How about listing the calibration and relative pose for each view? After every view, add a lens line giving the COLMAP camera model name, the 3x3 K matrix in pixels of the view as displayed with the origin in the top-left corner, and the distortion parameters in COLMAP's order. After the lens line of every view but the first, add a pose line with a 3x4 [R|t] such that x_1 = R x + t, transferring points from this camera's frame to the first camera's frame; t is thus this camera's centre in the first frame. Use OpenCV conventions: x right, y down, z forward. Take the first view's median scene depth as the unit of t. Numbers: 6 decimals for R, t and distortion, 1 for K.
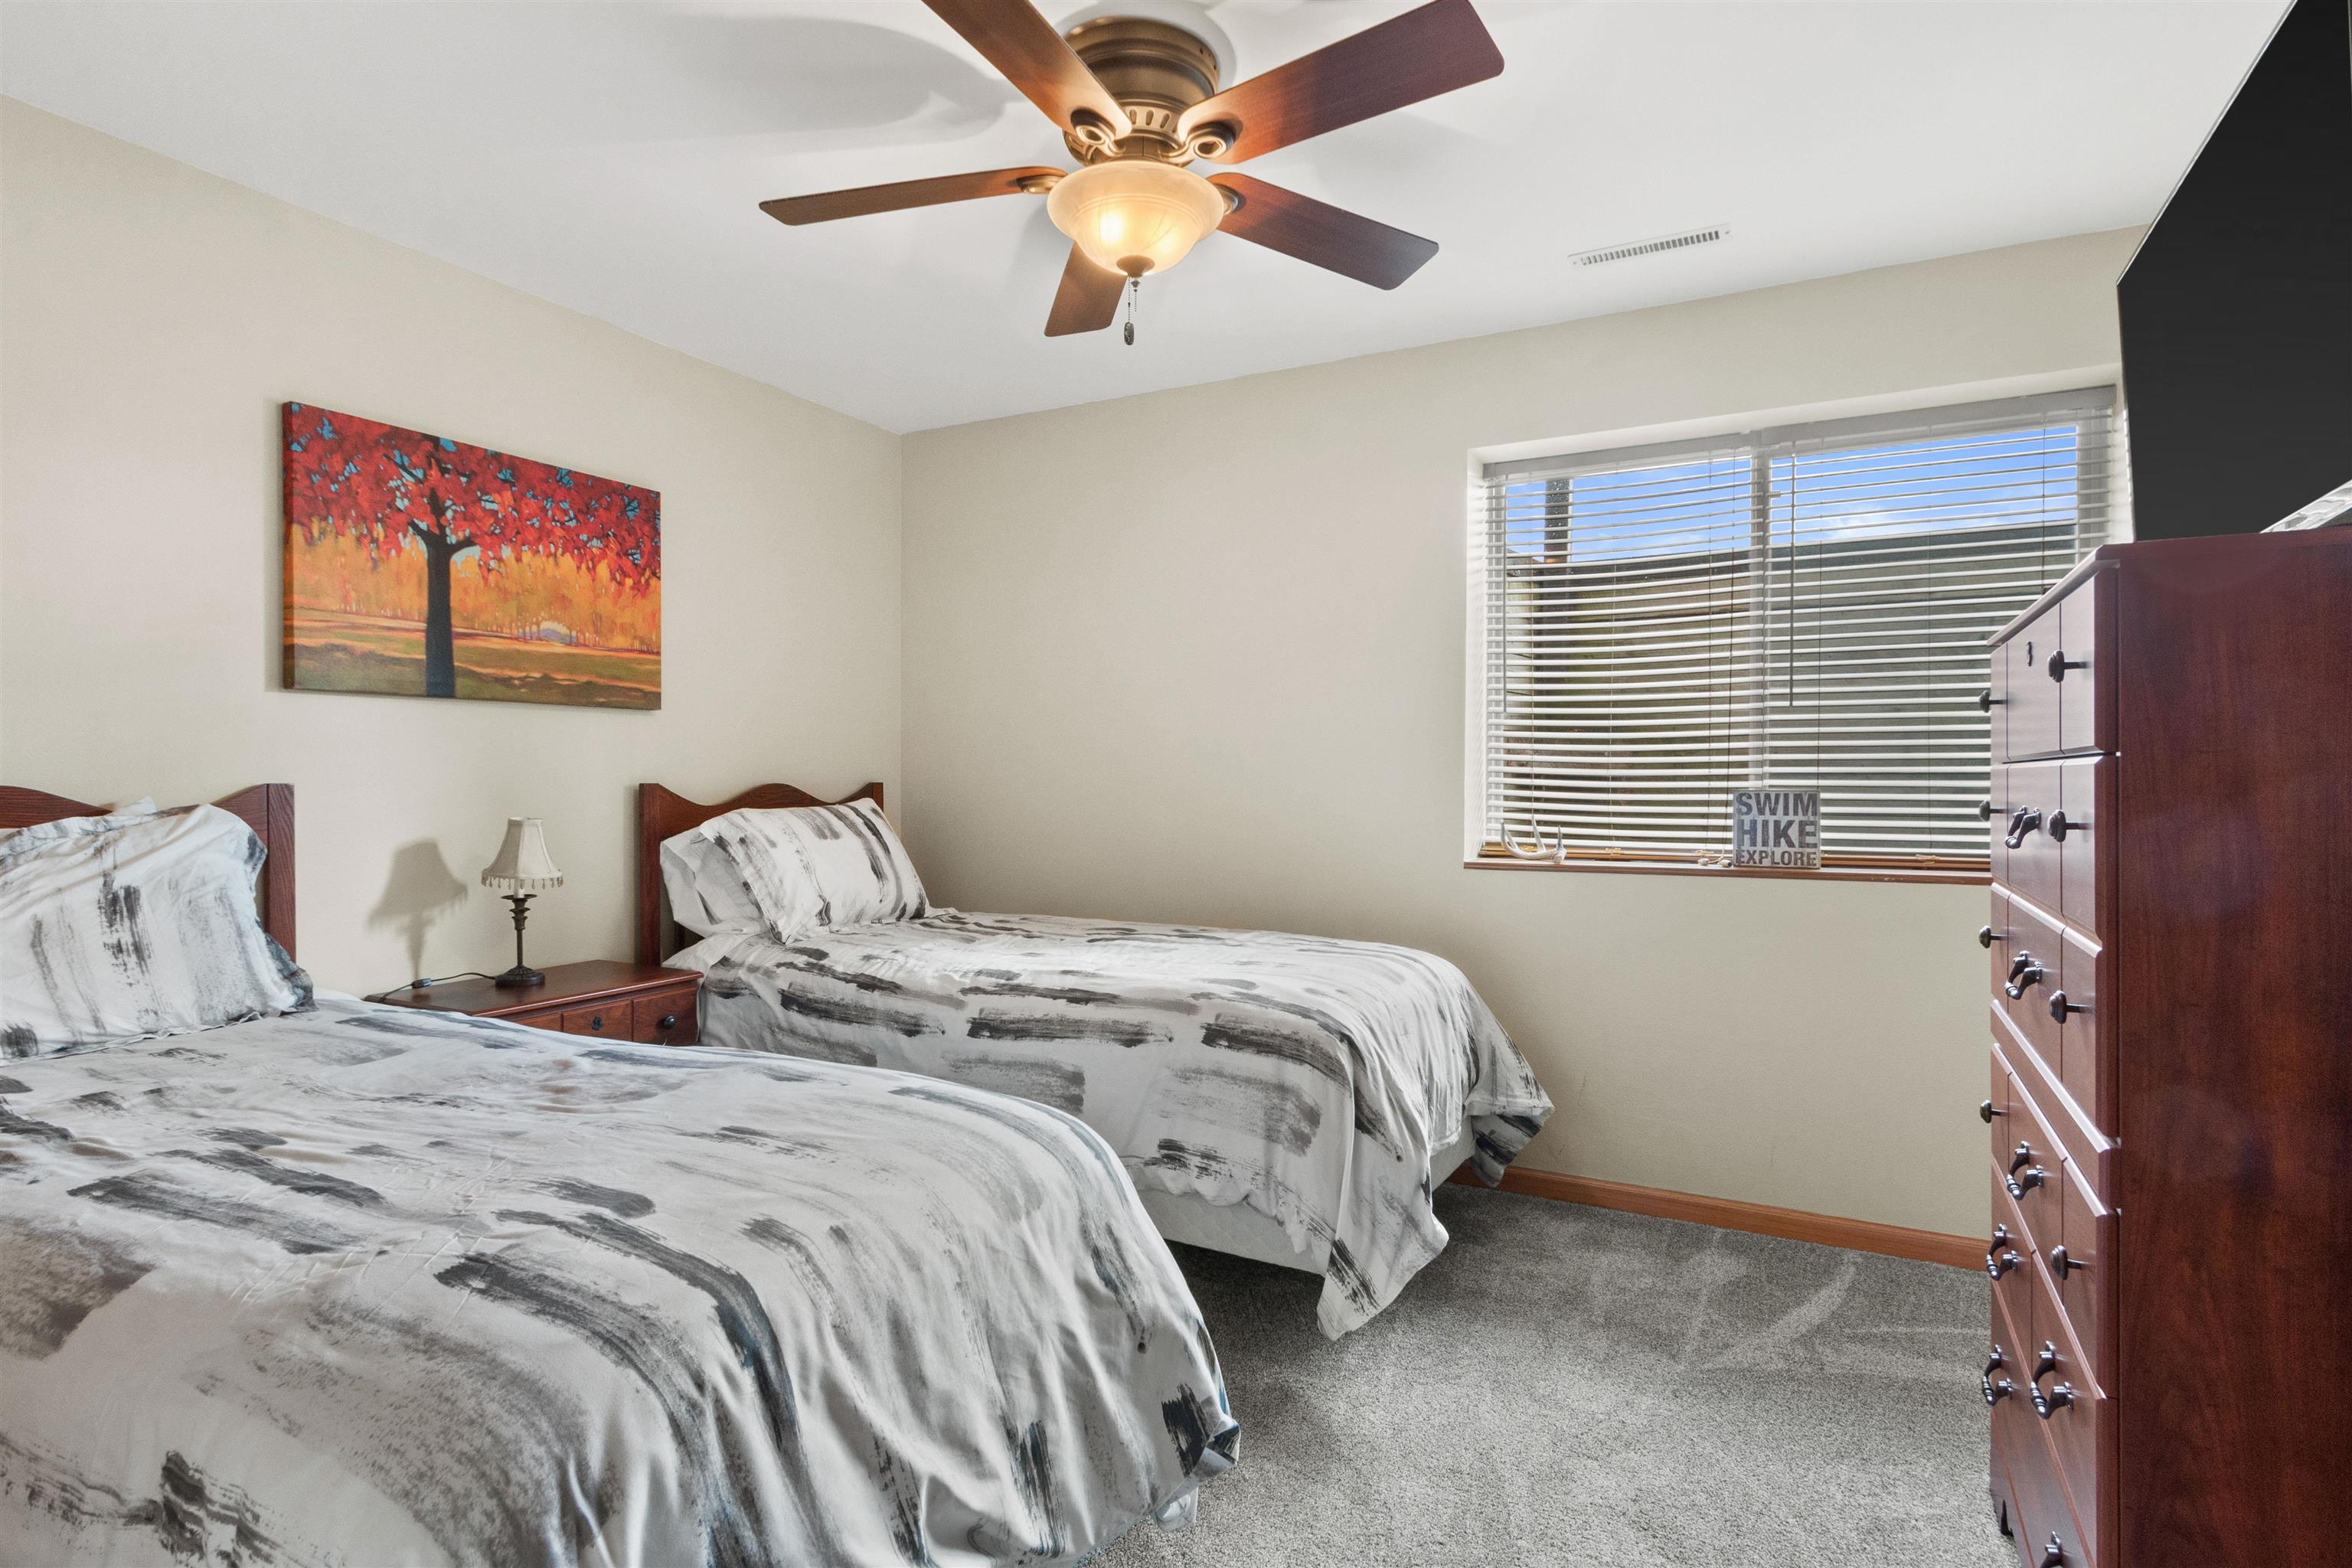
lens RADIAL K [[1197.4, 0, 1173.9], [0, 1197.4, 777.0], [0, 0, 1]] dist [-0.000010, 0.000033]
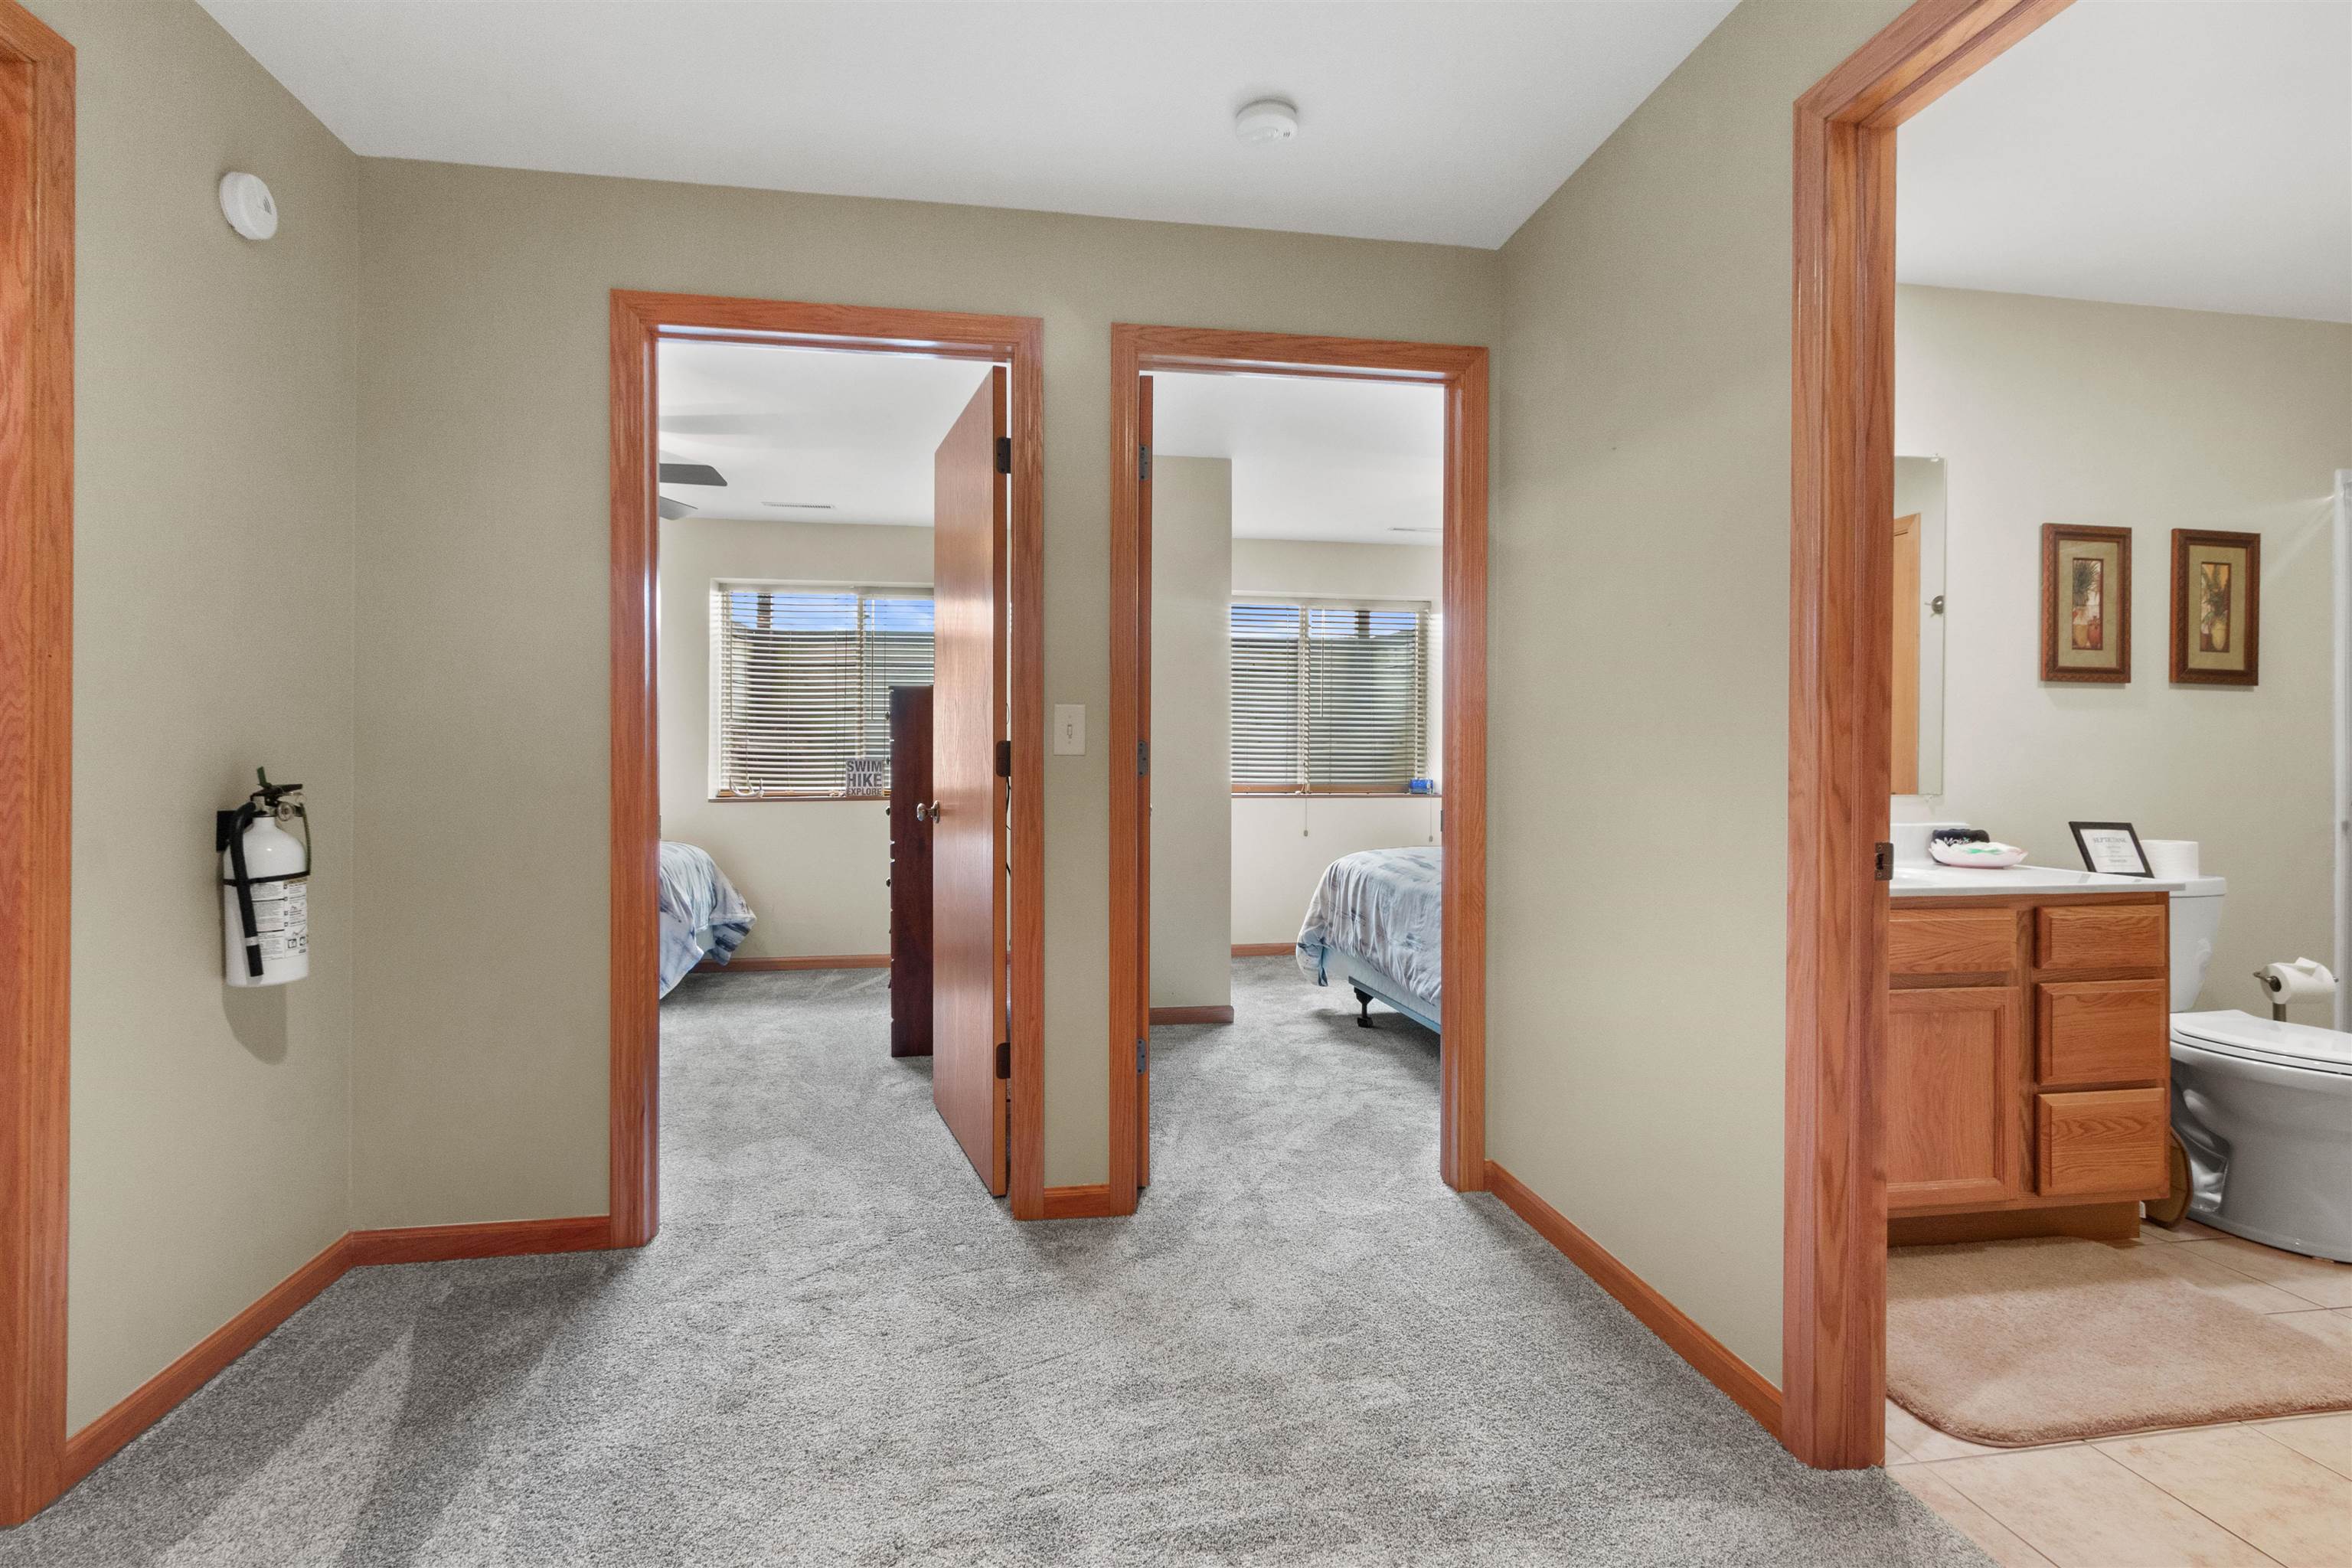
lens RADIAL K [[1082.6, 0, 1174.2], [0, 1082.6, 767.9], [0, 0, 1]] dist [-0.001364, -0.000030]
pose [[0.794804, 0.000722, 0.606865, -0.218199], [-0.003008, 0.999992, 0.002751, 0.018288], [-0.606858, -0.004012, 0.794800, -0.833144]]
